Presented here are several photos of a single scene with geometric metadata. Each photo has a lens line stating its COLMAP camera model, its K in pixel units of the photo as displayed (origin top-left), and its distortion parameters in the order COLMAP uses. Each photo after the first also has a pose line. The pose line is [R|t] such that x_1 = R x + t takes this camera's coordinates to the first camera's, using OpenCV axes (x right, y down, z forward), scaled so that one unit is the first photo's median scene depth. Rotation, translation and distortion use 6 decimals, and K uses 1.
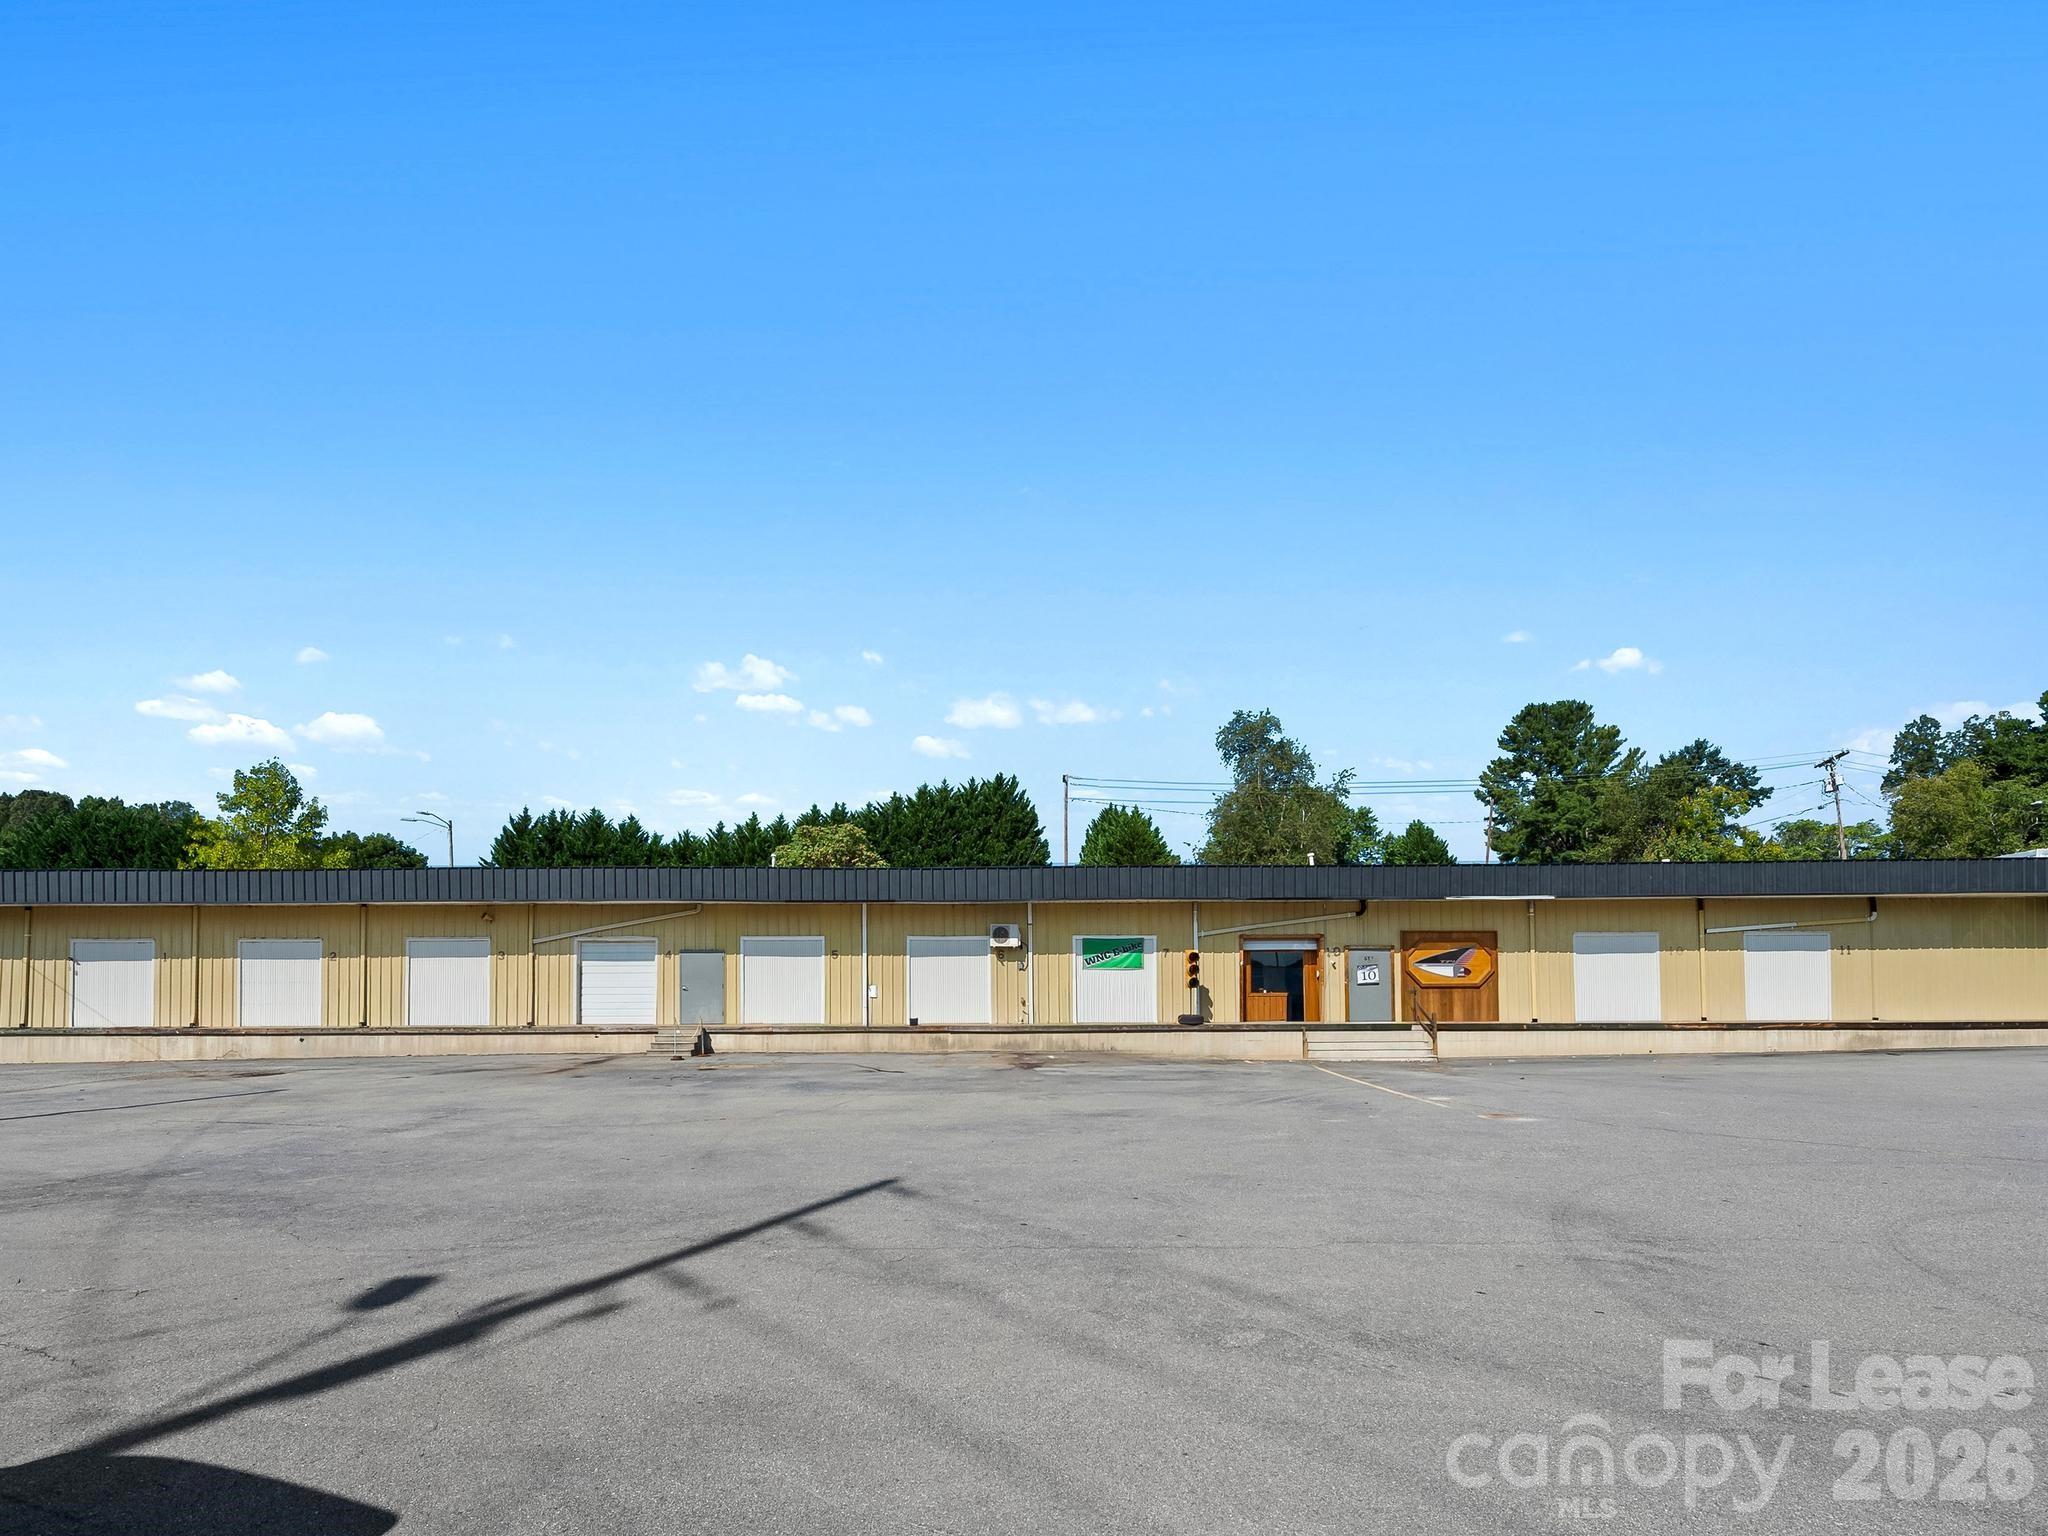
lens RADIAL K [[912.5, 0, 1024.0], [0, 912.5, 768.0], [0, 0, 1]] dist [-0.001101, -0.000029]
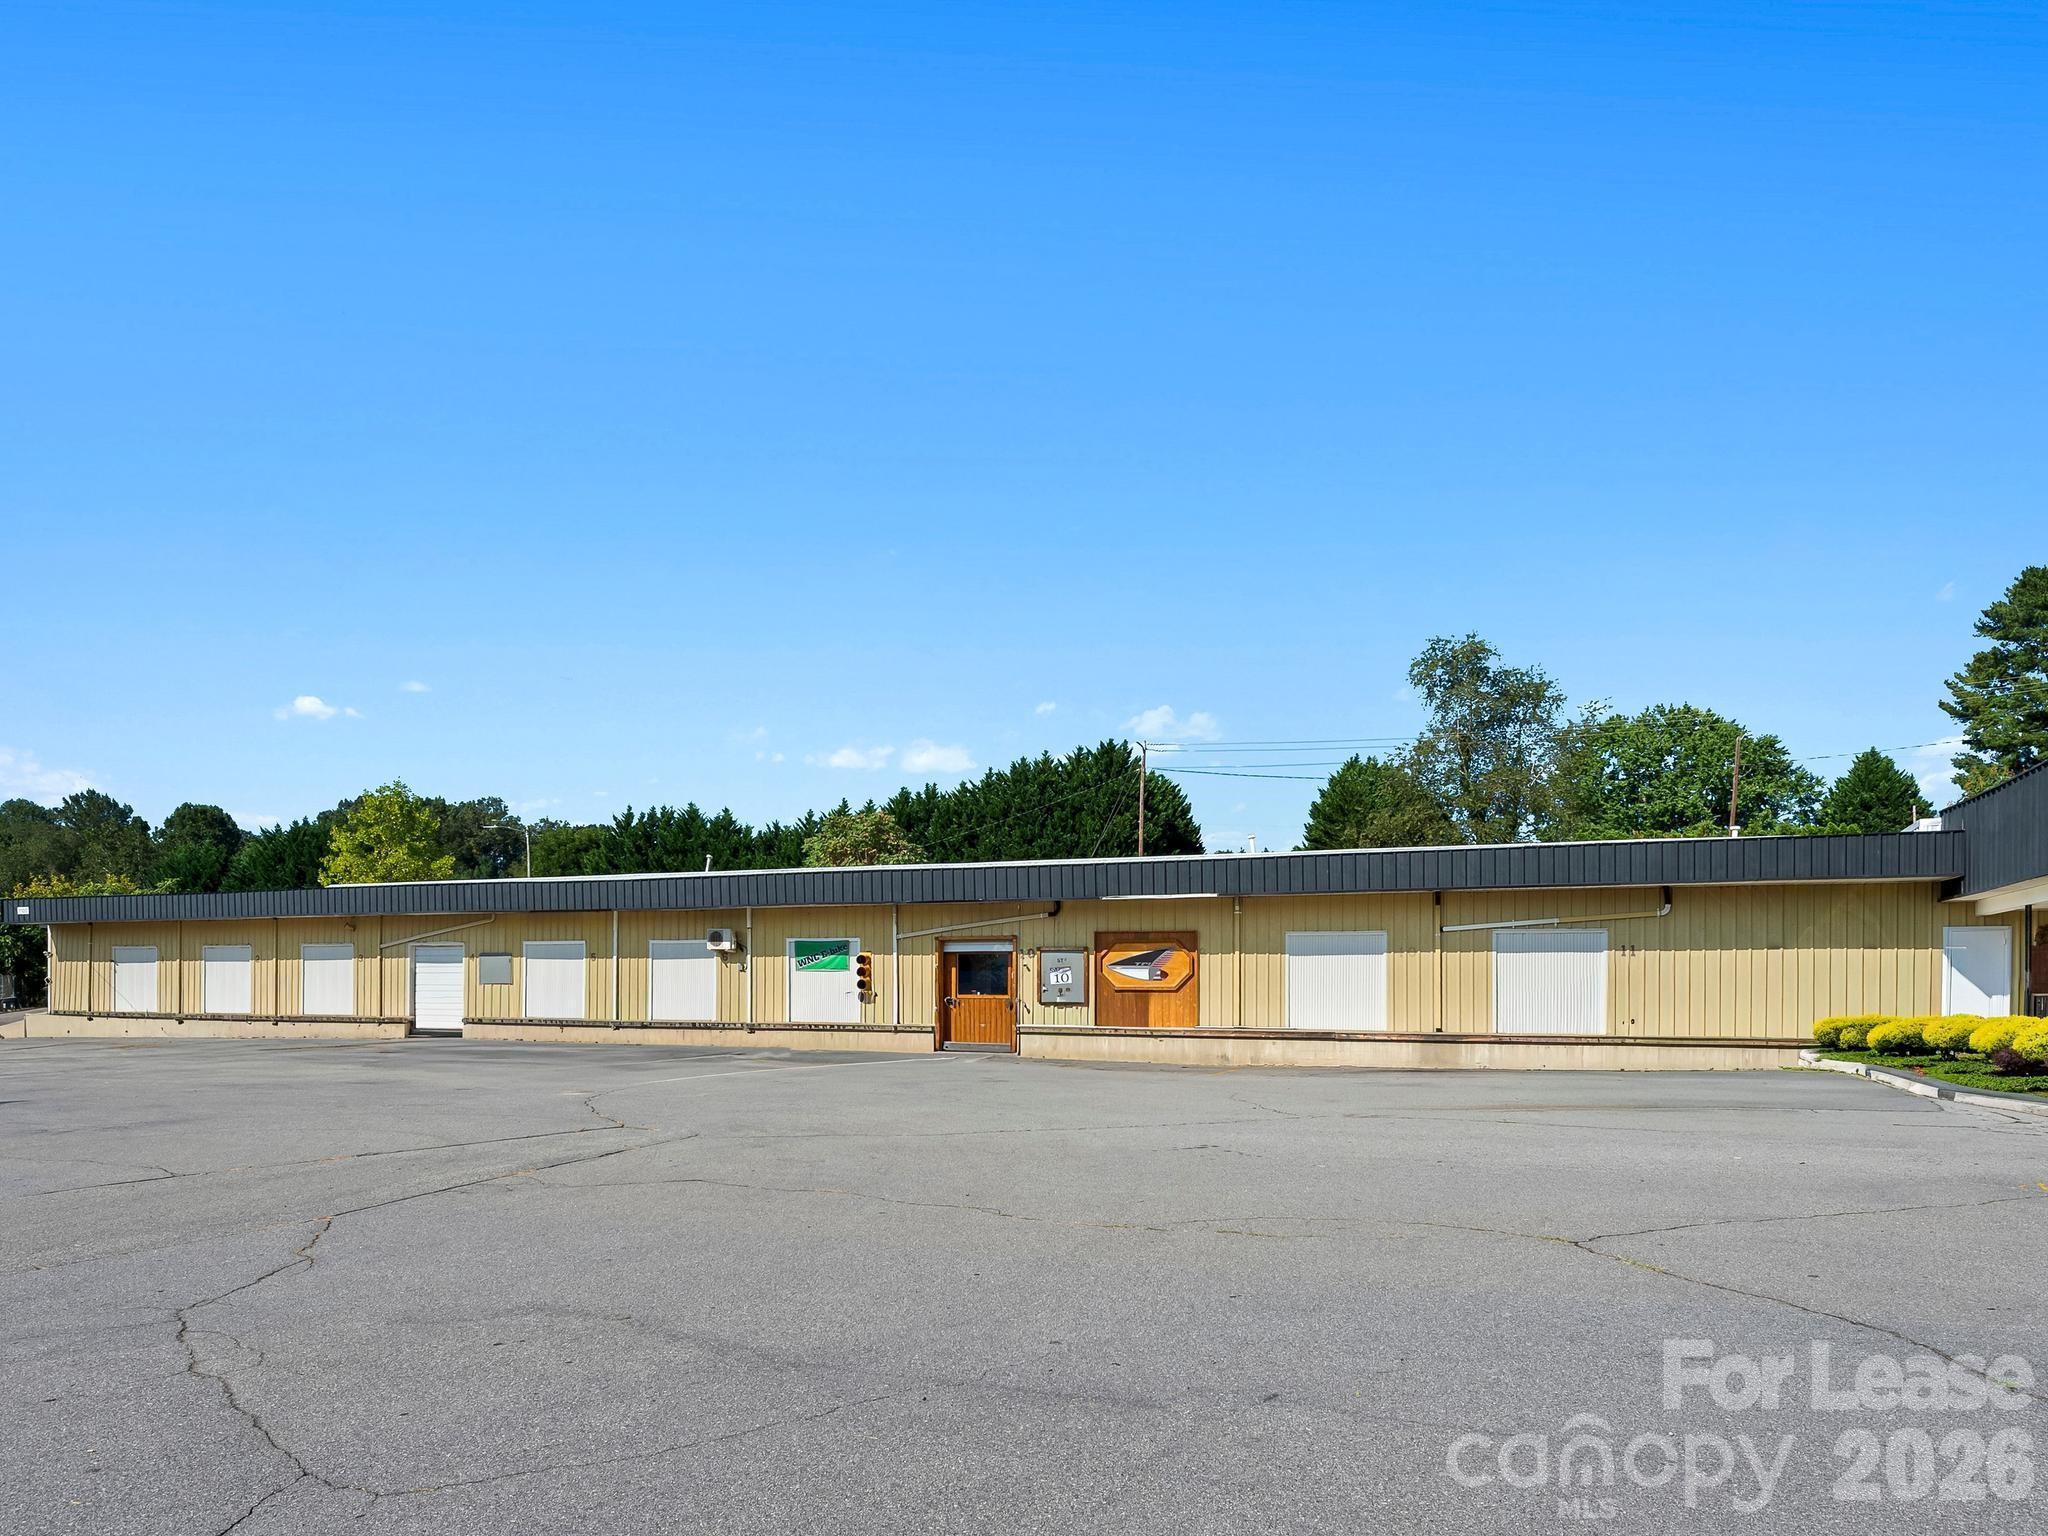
lens RADIAL K [[1133.1, 0, 1024.0], [0, 1133.1, 768.0], [0, 0, 1]] dist [0.003636, -0.000708]
pose [[0.946528, -0.053733, -0.318115, 0.726781], [0.069277, 0.996883, 0.037744, -0.040389], [0.315095, -0.057764, 0.947301, -0.128551]]
